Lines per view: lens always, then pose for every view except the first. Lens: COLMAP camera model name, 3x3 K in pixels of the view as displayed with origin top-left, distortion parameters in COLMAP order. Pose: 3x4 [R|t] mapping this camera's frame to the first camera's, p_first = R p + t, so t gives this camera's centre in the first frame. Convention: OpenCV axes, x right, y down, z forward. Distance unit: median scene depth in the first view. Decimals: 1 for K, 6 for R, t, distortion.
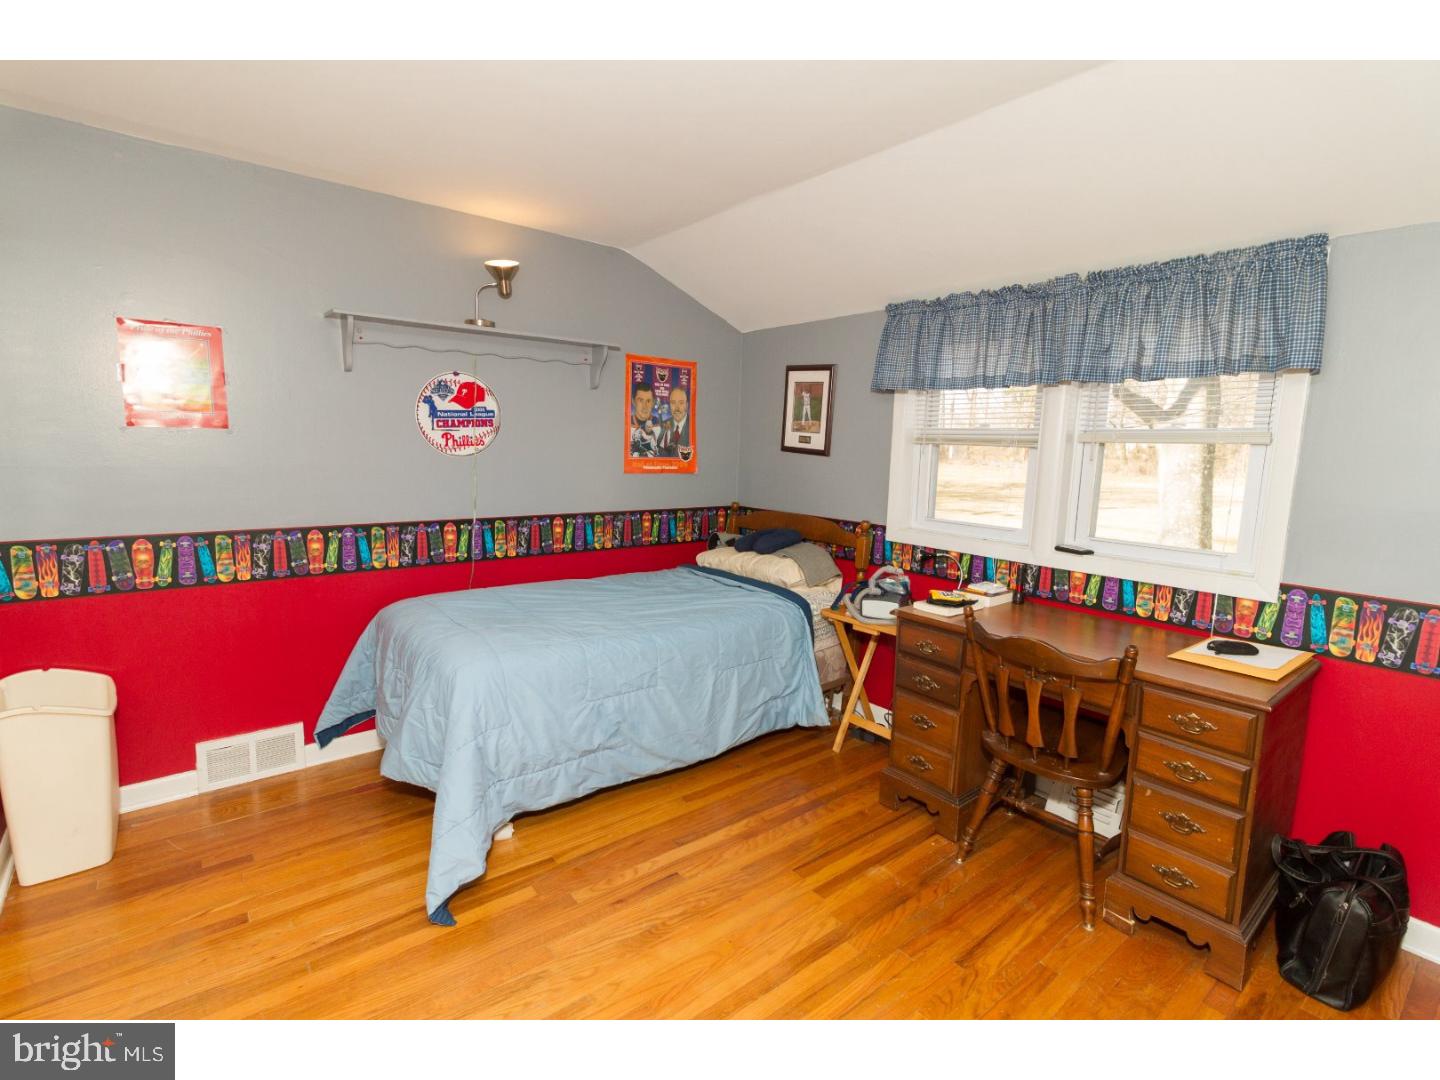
lens RADIAL K [[666.6, 0, 719.2], [0, 666.6, 536.6], [0, 0, 1]] dist [-0.000276, -0.000974]
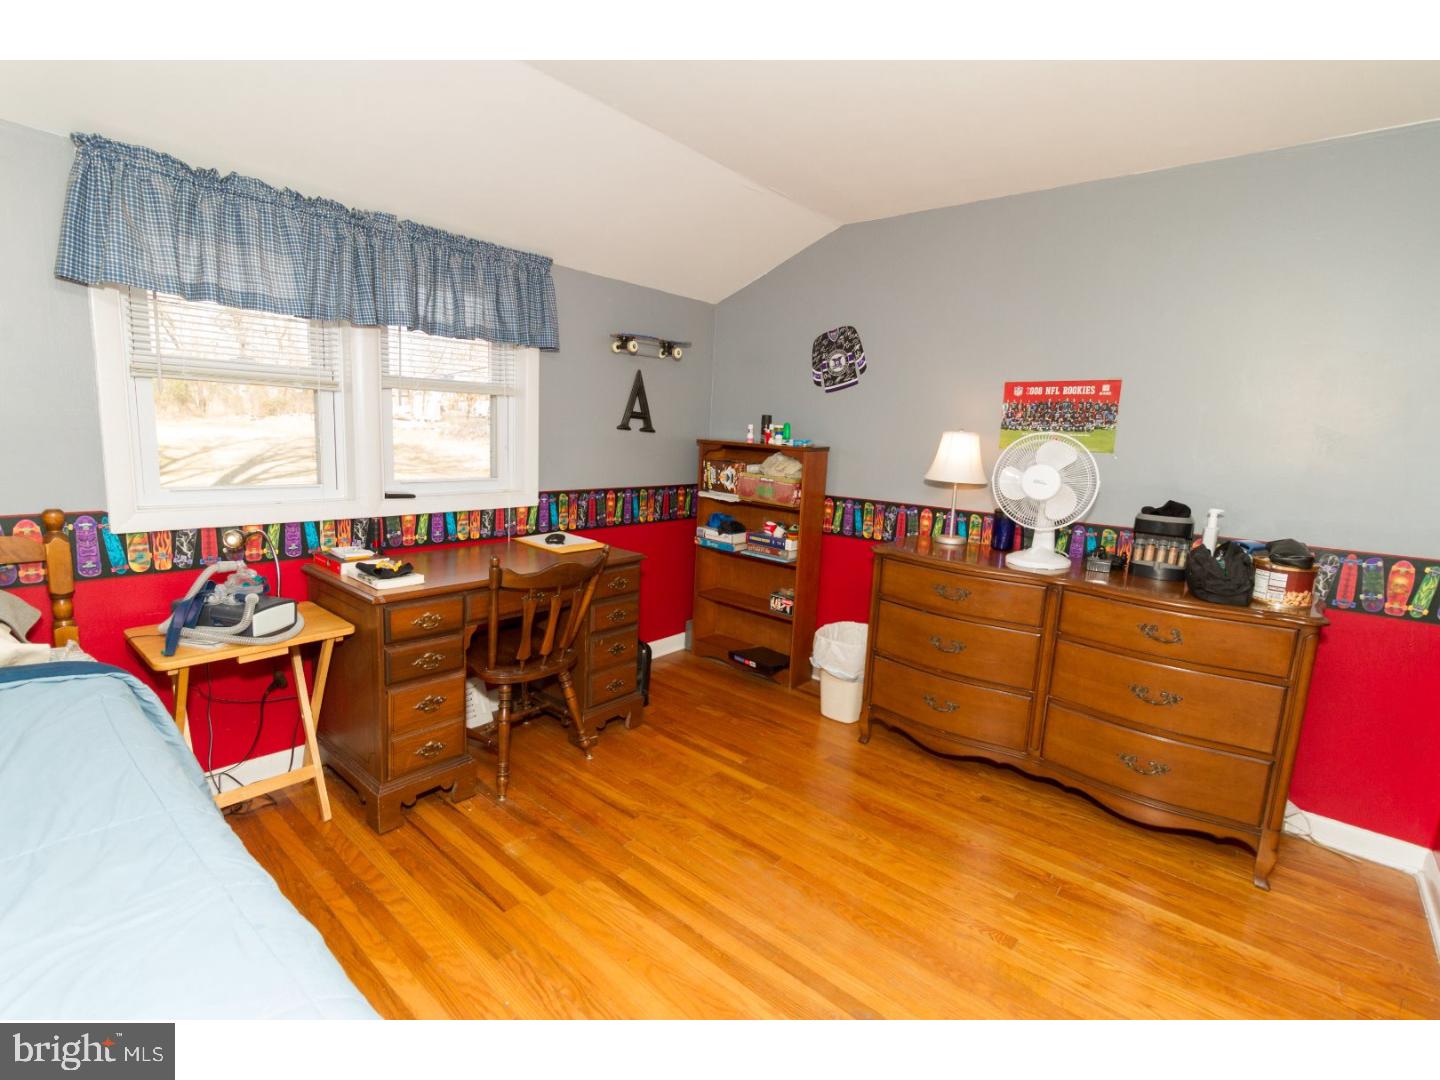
lens RADIAL K [[666.6, 0, 718.4], [0, 666.6, 532.7], [0, 0, 1]] dist [-0.000276, -0.000974]
pose [[-0.172976, -0.206084, 0.963124, -0.577198], [0.071962, 0.972607, 0.221038, -0.120342], [-0.982294, 0.107542, -0.153407, 0.715472]]
